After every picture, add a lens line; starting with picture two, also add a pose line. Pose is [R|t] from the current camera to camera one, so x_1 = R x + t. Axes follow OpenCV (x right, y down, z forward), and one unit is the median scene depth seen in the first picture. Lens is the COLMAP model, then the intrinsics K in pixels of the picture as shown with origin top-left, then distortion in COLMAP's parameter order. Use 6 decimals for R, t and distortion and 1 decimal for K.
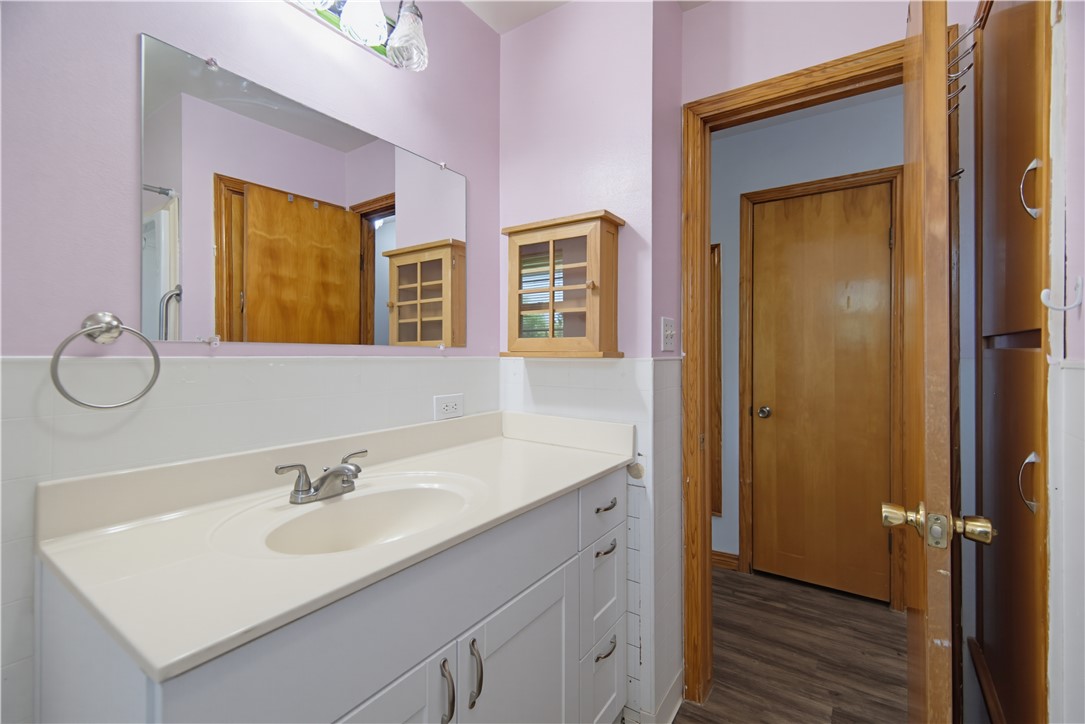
lens RADIAL K [[478.0, 0, 548.8], [0, 478.0, 355.9], [0, 0, 1]] dist [0.000388, -0.001111]
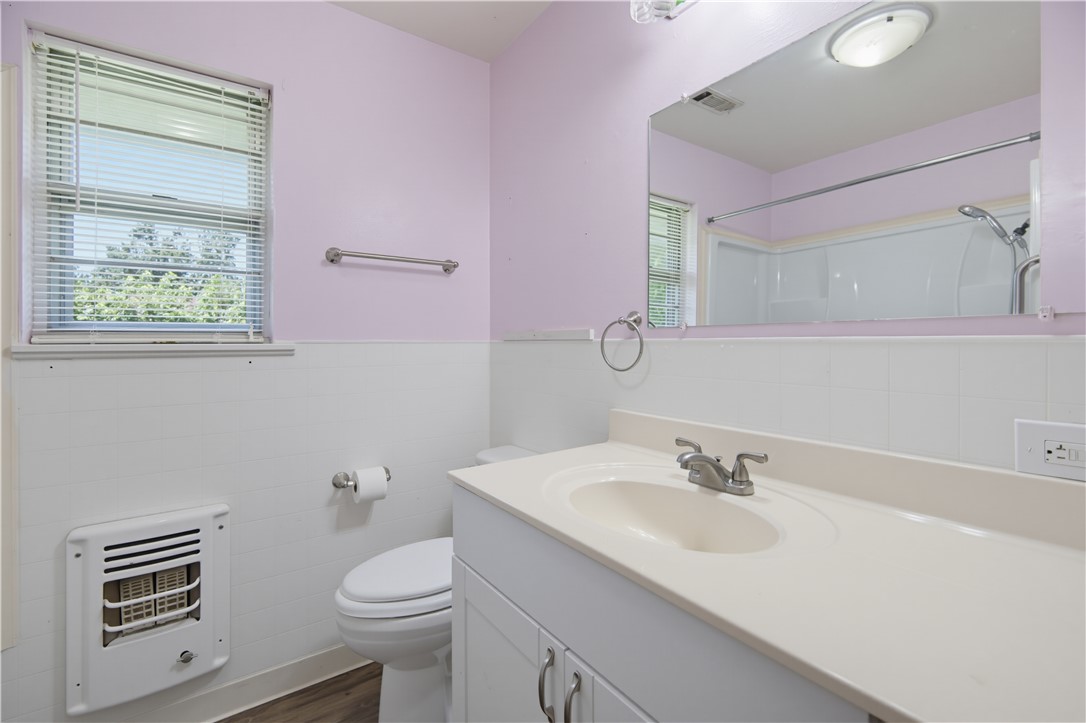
lens RADIAL K [[478.8, 0, 542.8], [0, 478.8, 346.2], [0, 0, 1]] dist [0.019473, -0.000475]
pose [[-0.358108, 0.006256, -0.933659, 0.562306], [-0.000374, 0.999977, 0.006843, 0.012056], [0.933680, 0.002800, -0.358097, 1.078927]]
